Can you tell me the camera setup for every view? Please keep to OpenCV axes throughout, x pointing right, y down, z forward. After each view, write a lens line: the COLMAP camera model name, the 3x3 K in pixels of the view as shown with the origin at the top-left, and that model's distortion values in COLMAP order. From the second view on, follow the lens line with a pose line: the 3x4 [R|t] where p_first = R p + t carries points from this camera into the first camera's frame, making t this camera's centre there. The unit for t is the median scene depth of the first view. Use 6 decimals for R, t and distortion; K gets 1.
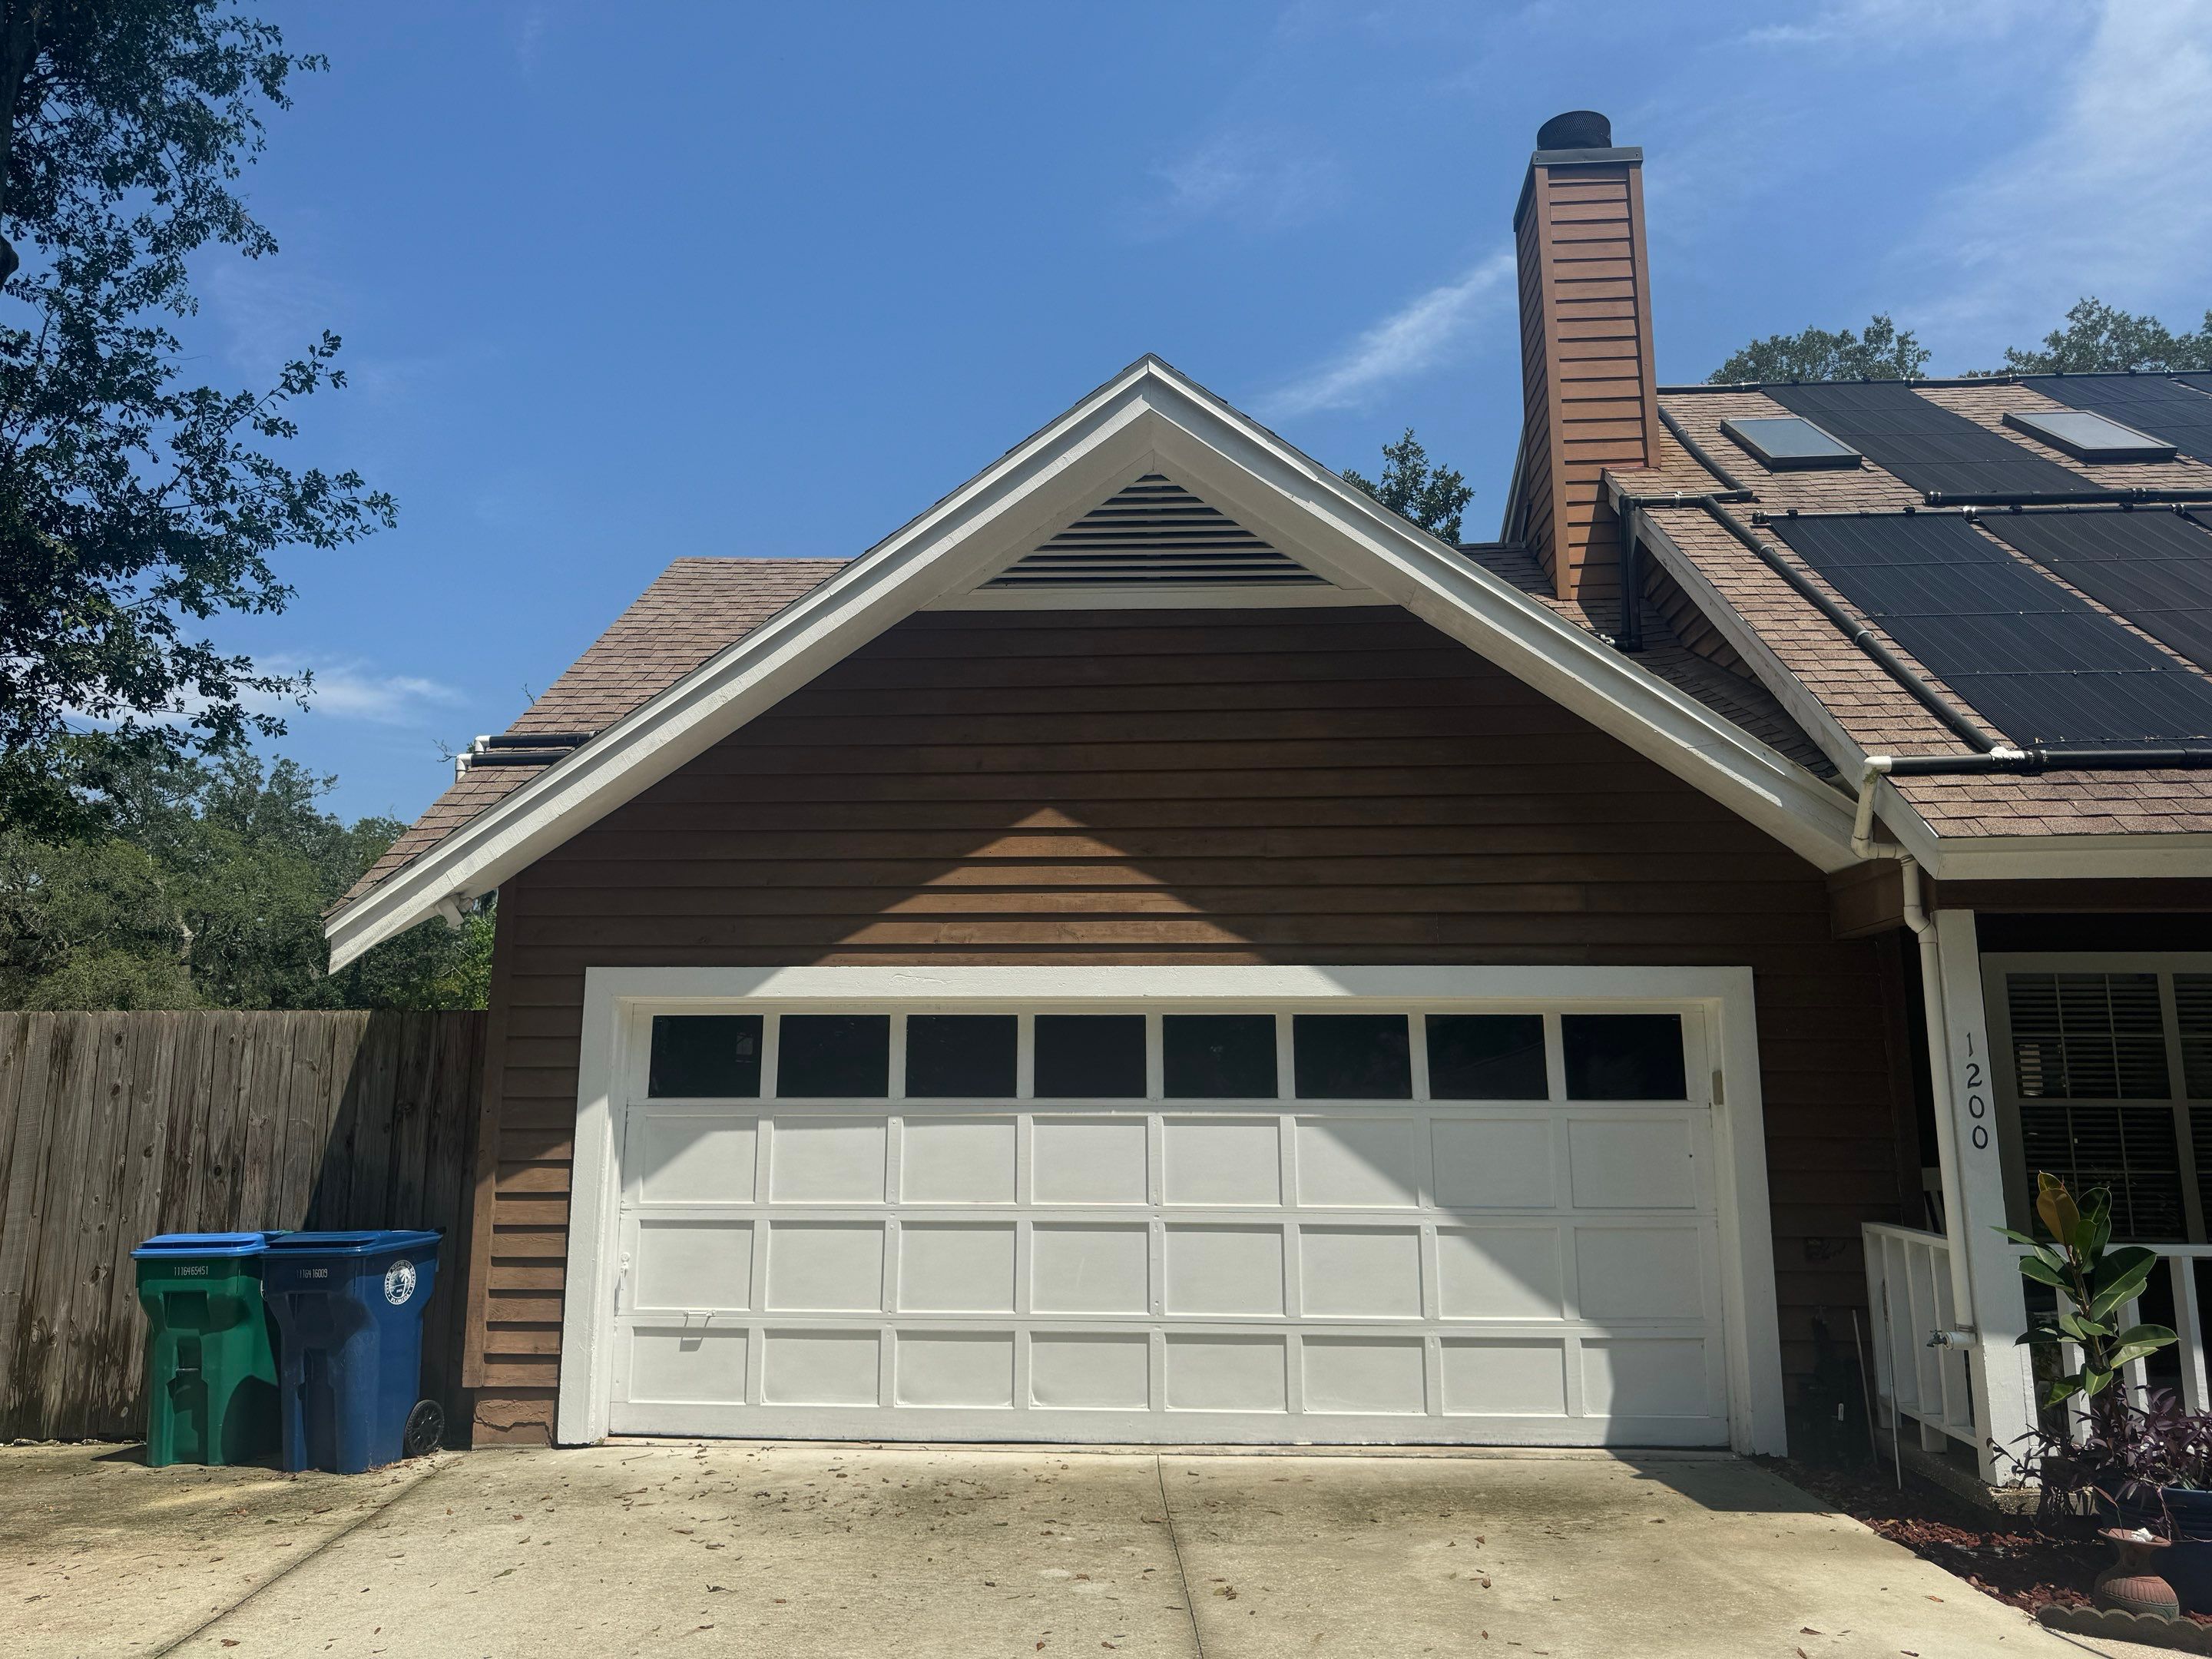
lens RADIAL K [[1501.9, 0, 1106.0], [0, 1501.9, 829.5], [0, 0, 1]] dist [0.167079, -0.189143]
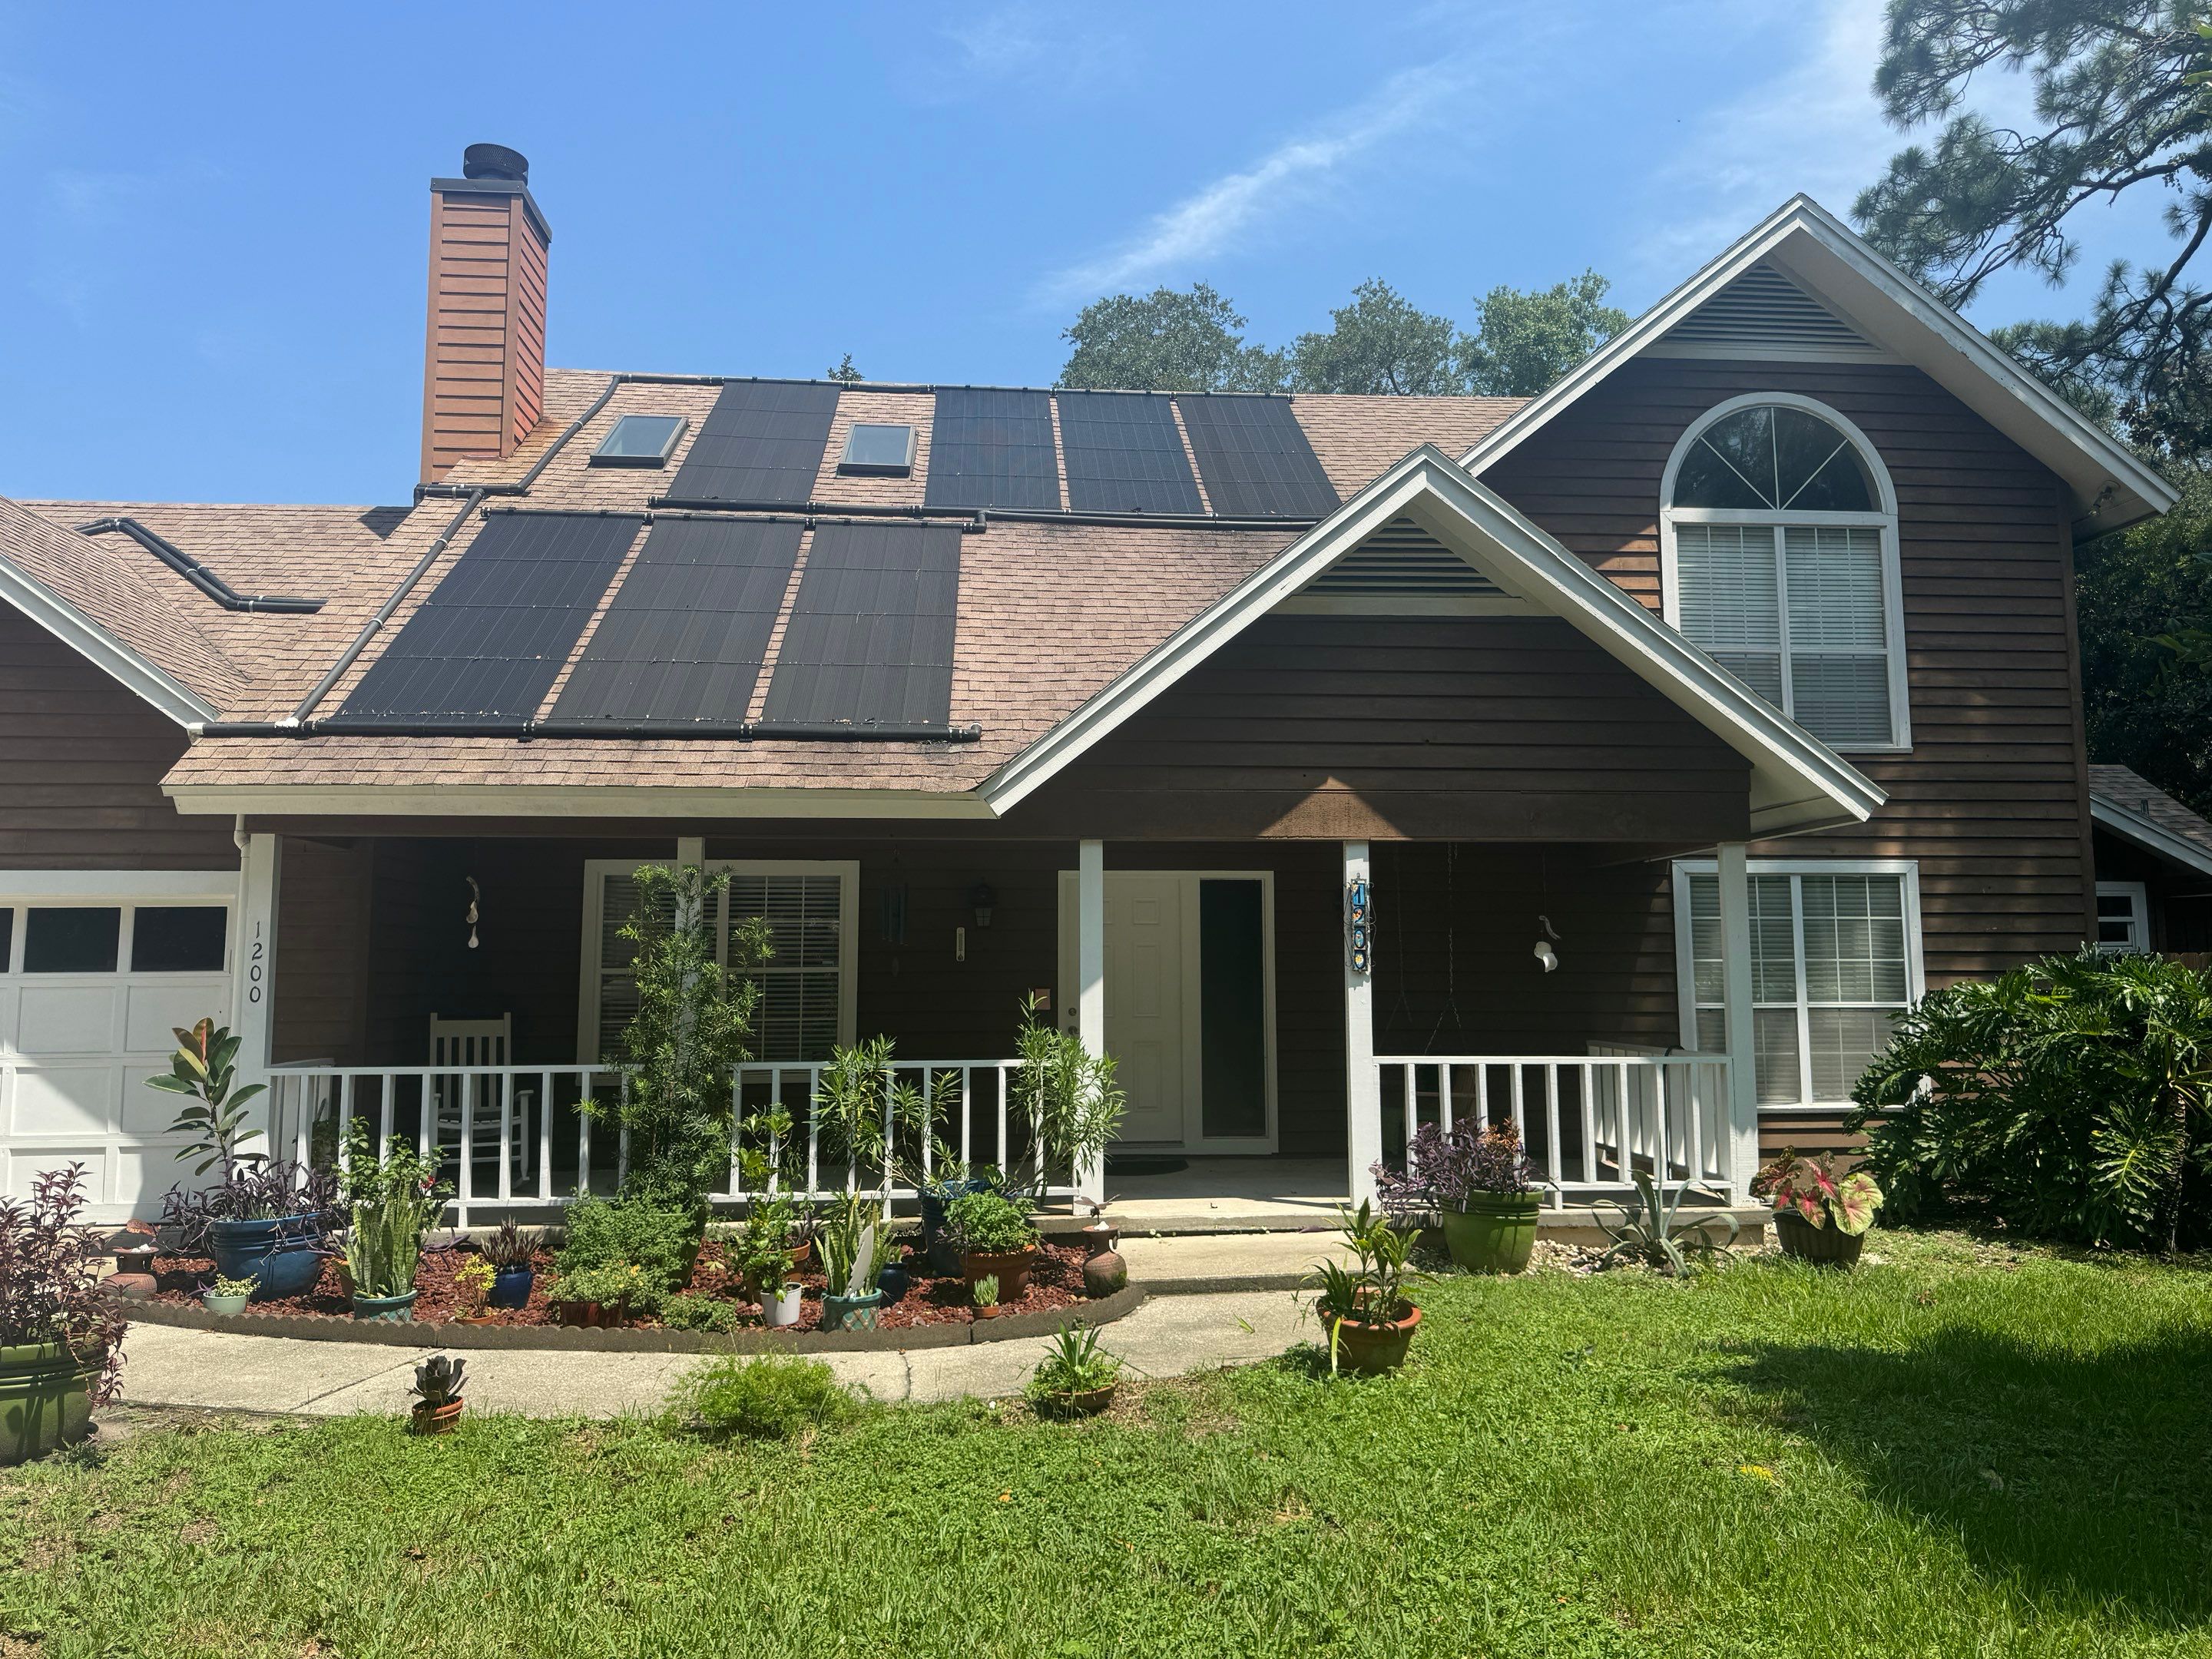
lens RADIAL K [[1521.7, 0, 1106.0], [0, 1521.7, 829.5], [0, 0, 1]] dist [0.093944, -0.153131]
pose [[0.993111, 0.013004, 0.116456, 0.972772], [-0.021703, 0.997041, 0.073744, -0.060063], [-0.115152, -0.075763, 0.990454, -0.391133]]
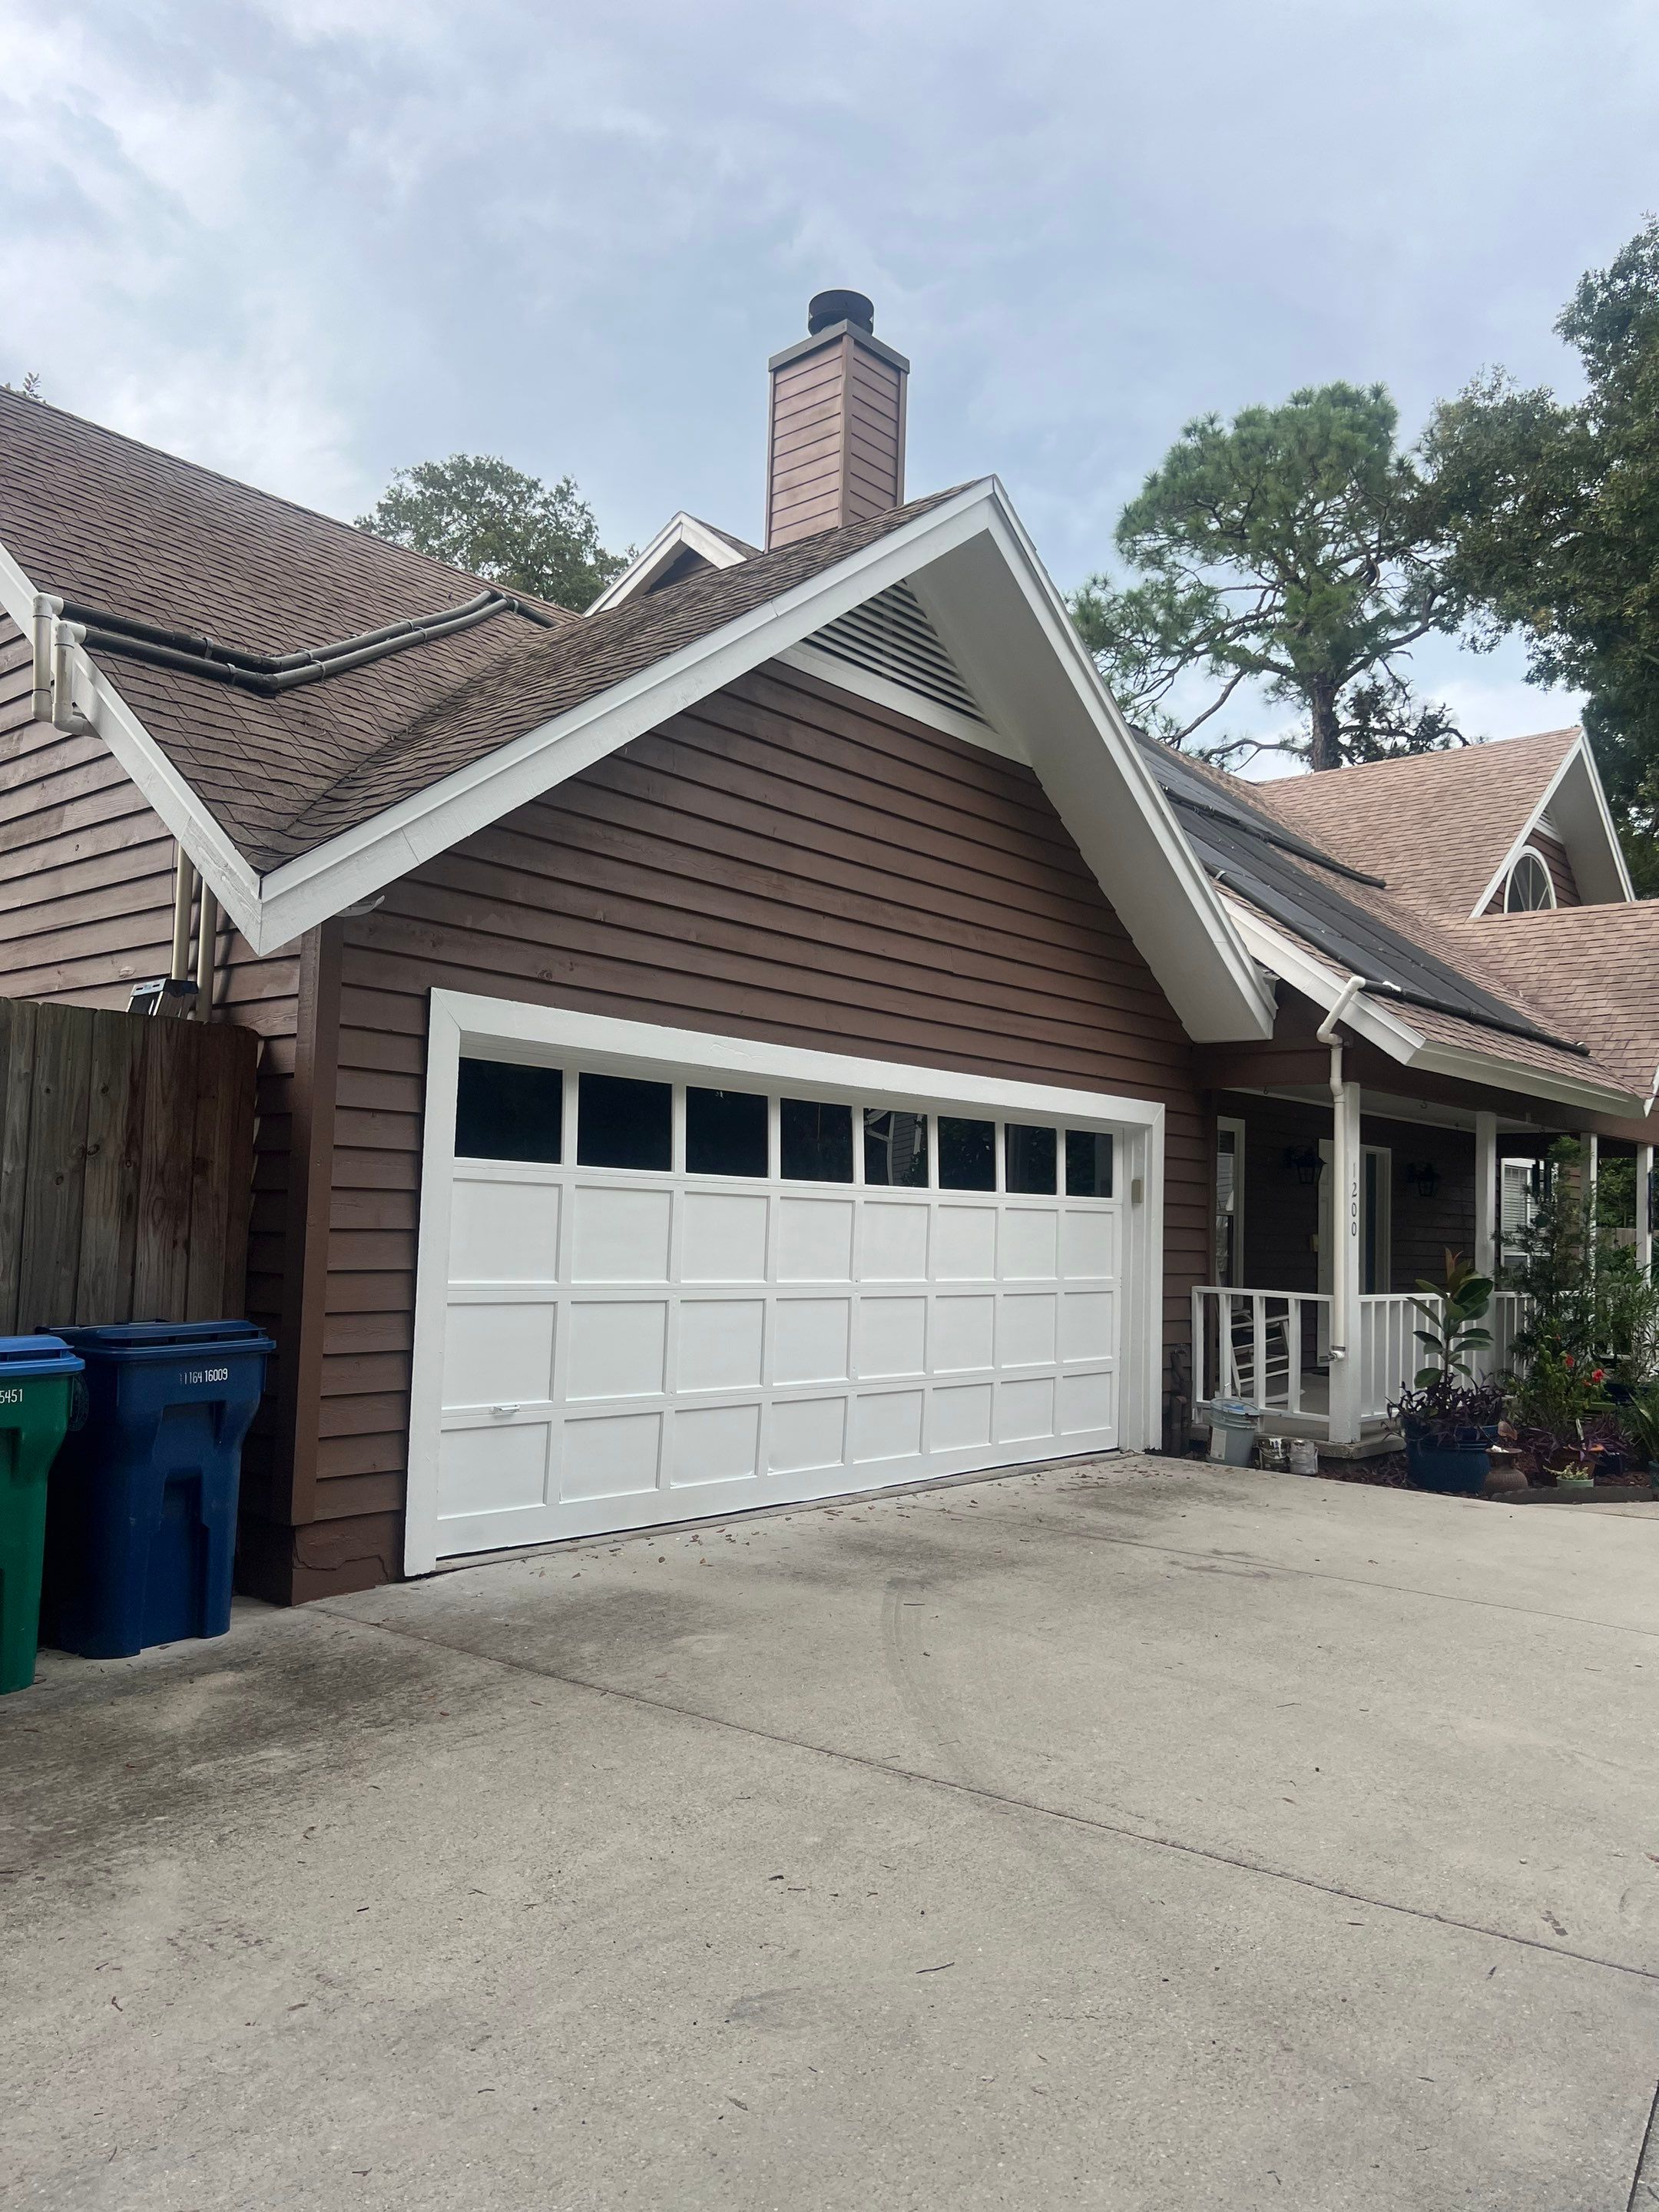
lens RADIAL K [[1546.1, 0, 858.5], [0, 1546.1, 1123.5], [0, 0, 1]] dist [-0.001822, -0.002178]
pose [[0.597287, 0.062136, 0.799617, -0.744388], [-0.192707, 0.978906, 0.067877, 0.056403], [-0.778532, -0.194634, 0.596662, 0.329036]]
